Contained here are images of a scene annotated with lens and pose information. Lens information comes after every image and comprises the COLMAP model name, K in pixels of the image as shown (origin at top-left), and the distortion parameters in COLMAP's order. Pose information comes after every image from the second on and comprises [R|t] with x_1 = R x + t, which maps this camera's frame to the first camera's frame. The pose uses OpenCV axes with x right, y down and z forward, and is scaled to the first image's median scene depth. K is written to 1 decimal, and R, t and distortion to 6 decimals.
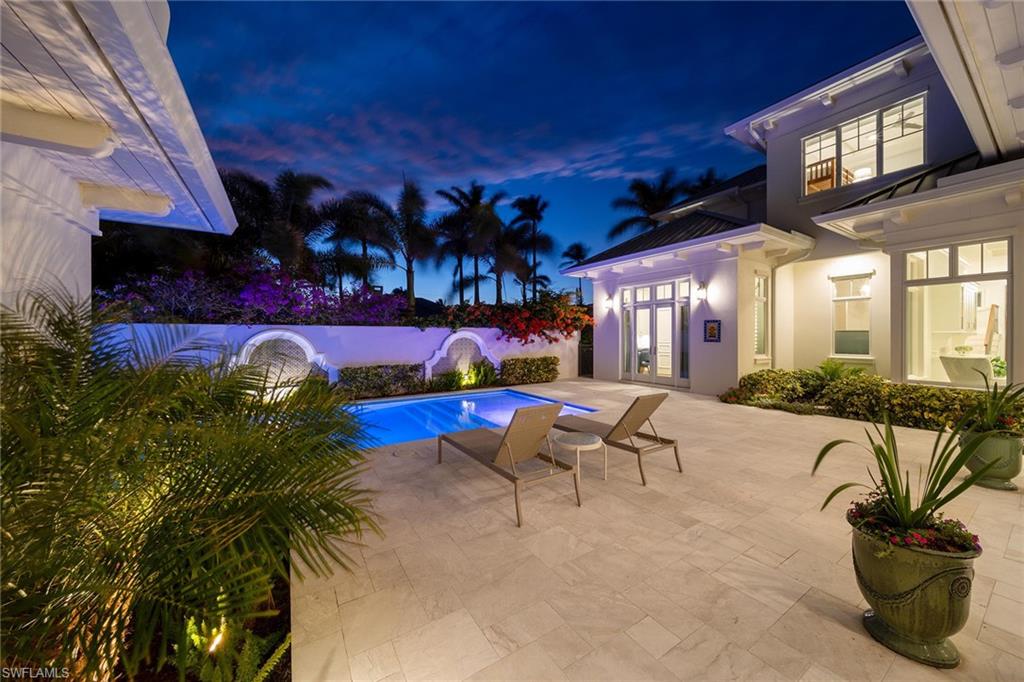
lens RADIAL K [[364.6, 0, 529.4], [0, 364.6, 337.3], [0, 0, 1]] dist [0.000128, -0.000146]
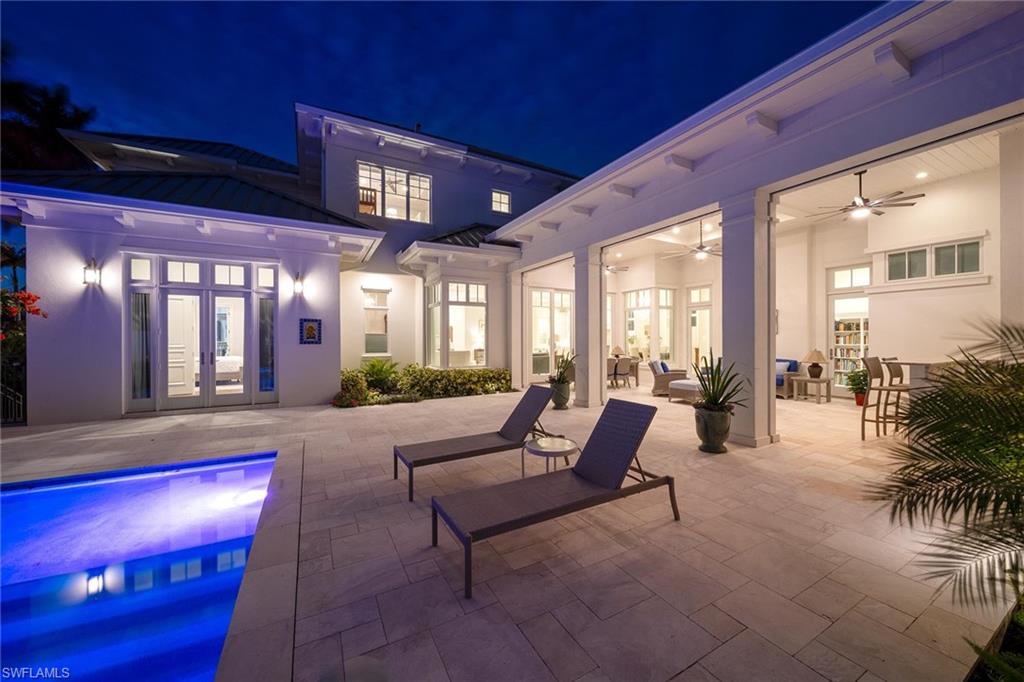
lens RADIAL K [[364.6, 0, 529.4], [0, 364.6, 337.3], [0, 0, 1]] dist [0.000128, -0.000146]
pose [[0.083829, 0.007557, 0.996451, -0.298130], [0.006822, 0.999943, -0.008157, 0.007086], [-0.996457, 0.007481, 0.083773, 0.370708]]
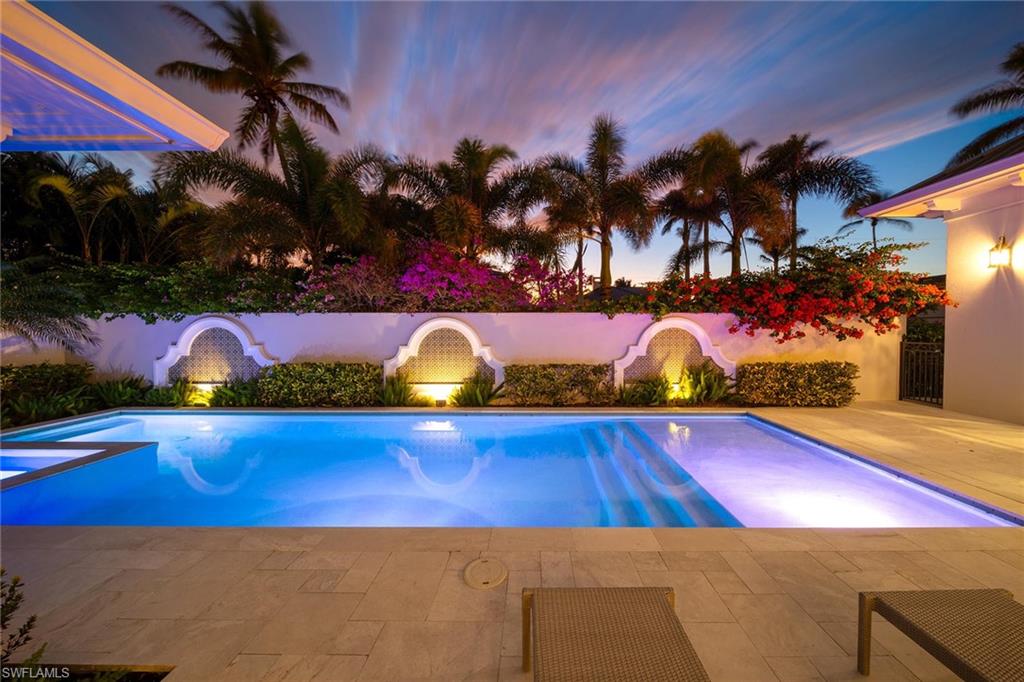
lens RADIAL K [[364.6, 0, 529.4], [0, 364.6, 337.3], [0, 0, 1]] dist [0.000128, -0.000146]
pose [[0.821271, 0.015146, -0.570337, -0.015085], [-0.003703, 0.999768, 0.021218, 0.004642], [0.570526, -0.015314, 0.821137, 0.302077]]
